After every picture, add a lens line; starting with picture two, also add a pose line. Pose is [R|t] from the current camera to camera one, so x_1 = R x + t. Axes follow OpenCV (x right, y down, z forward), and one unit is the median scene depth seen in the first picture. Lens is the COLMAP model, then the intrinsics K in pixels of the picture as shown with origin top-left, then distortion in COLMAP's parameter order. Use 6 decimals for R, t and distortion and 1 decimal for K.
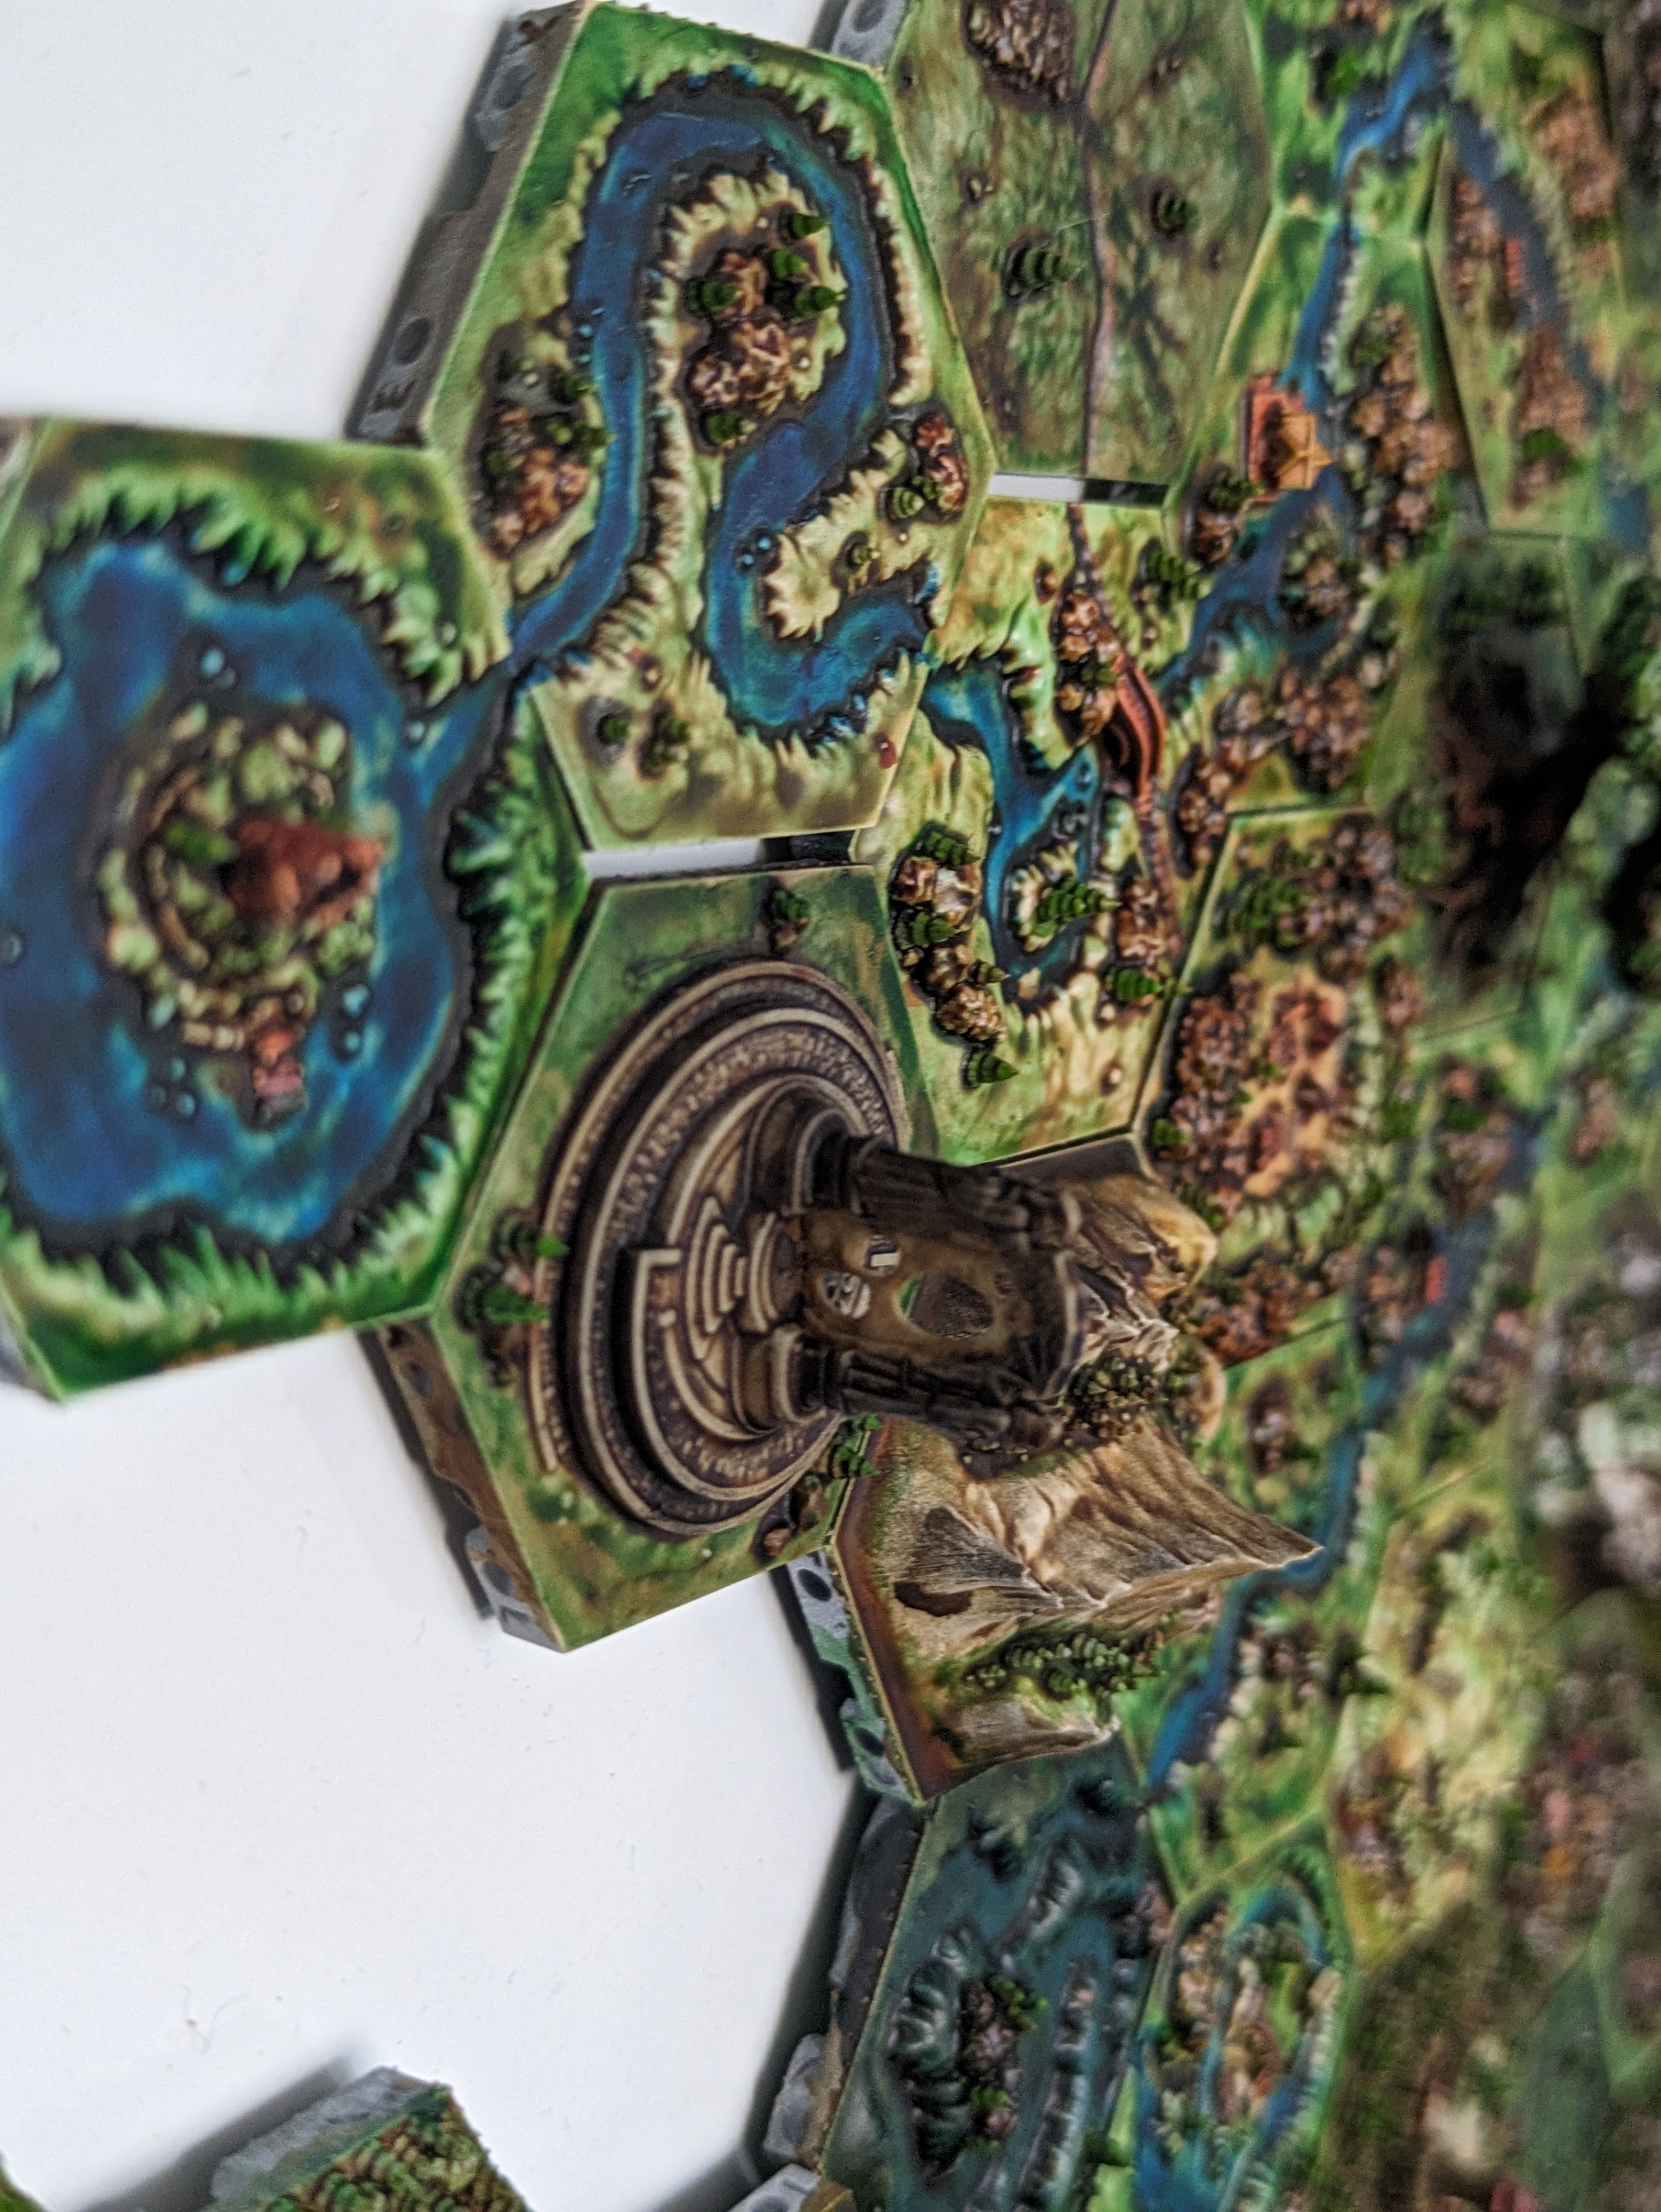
lens RADIAL K [[3005.0, 0, 831.3], [0, 3005.0, 1143.9], [0, 0, 1]] dist [0.006317, -0.087454]
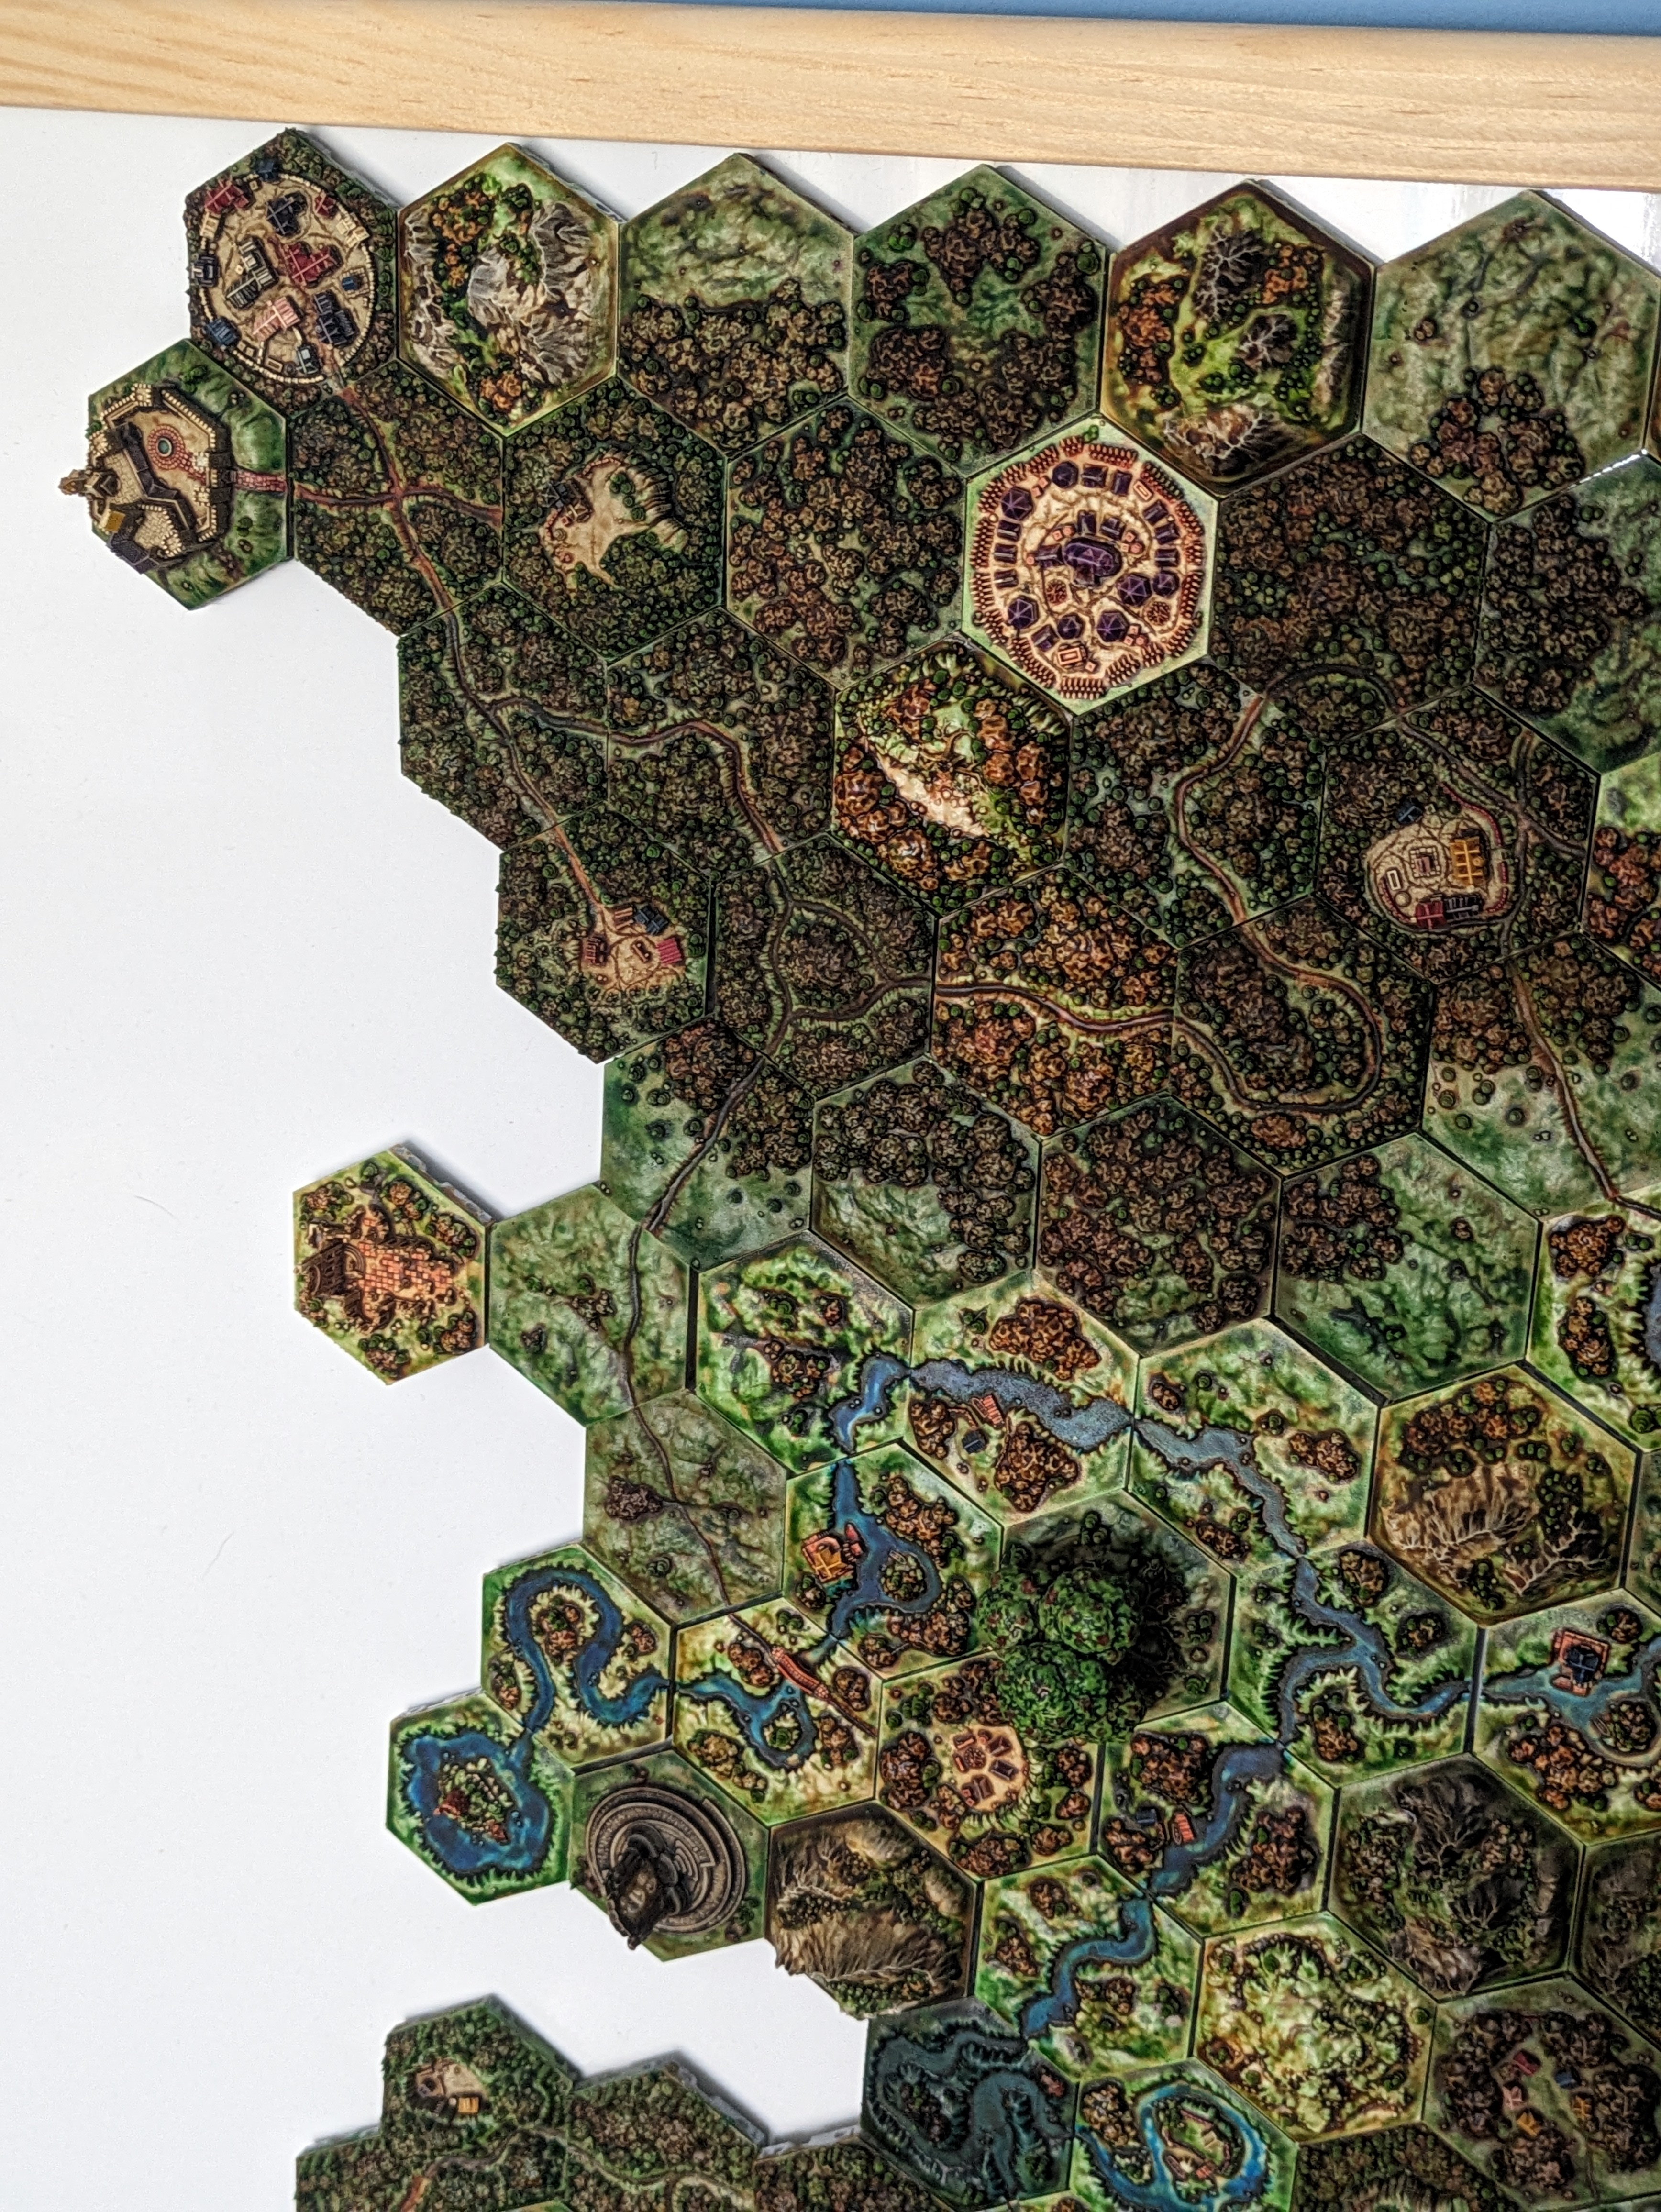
lens RADIAL K [[2921.3, 0, 862.9], [0, 2921.3, 1100.8], [0, 0, 1]] dist [0.031117, -0.051801]
pose [[0.147696, -0.010199, -0.988980, 3.940722], [0.244420, 0.969307, 0.026506, -0.997439], [0.958355, -0.245641, 0.145655, 1.102341]]
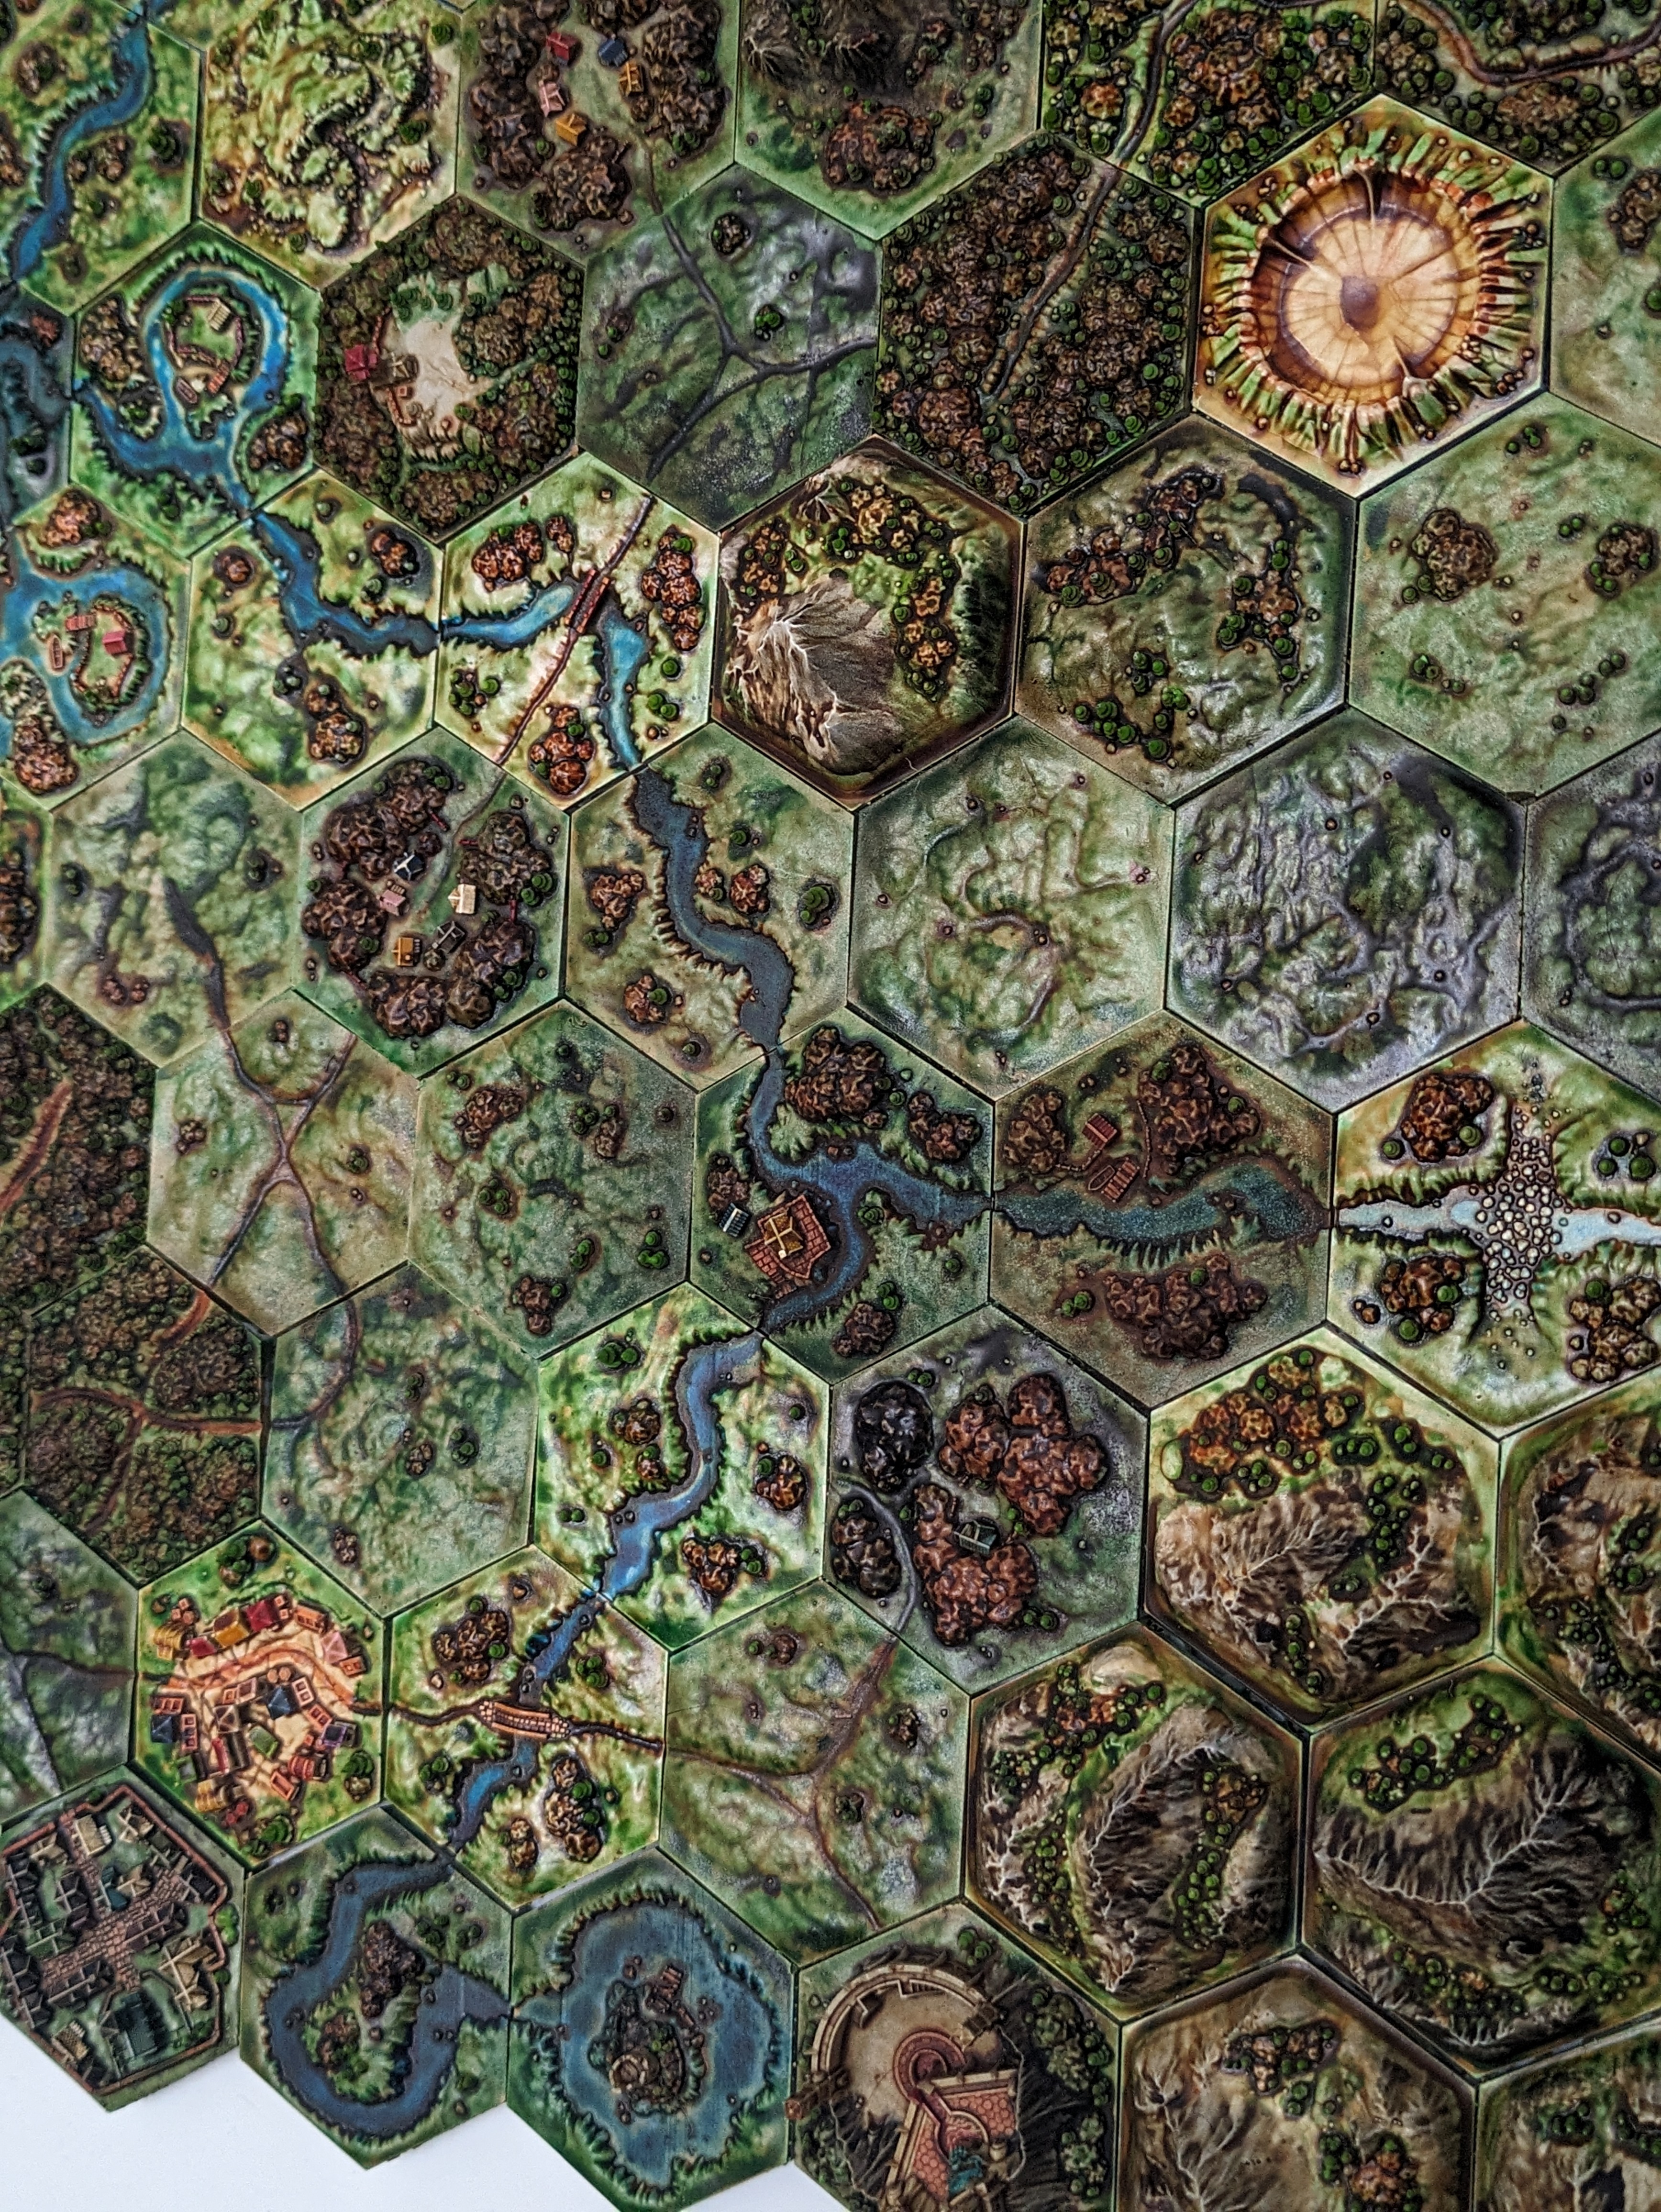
lens RADIAL K [[2921.3, 0, 862.9], [0, 2921.3, 1100.8], [0, 0, 1]] dist [0.031117, -0.051801]
pose [[0.127481, -0.306677, -0.943238, 2.854257], [0.253841, 0.929413, -0.267874, 2.151893], [0.958808, -0.205284, 0.196329, 1.632520]]
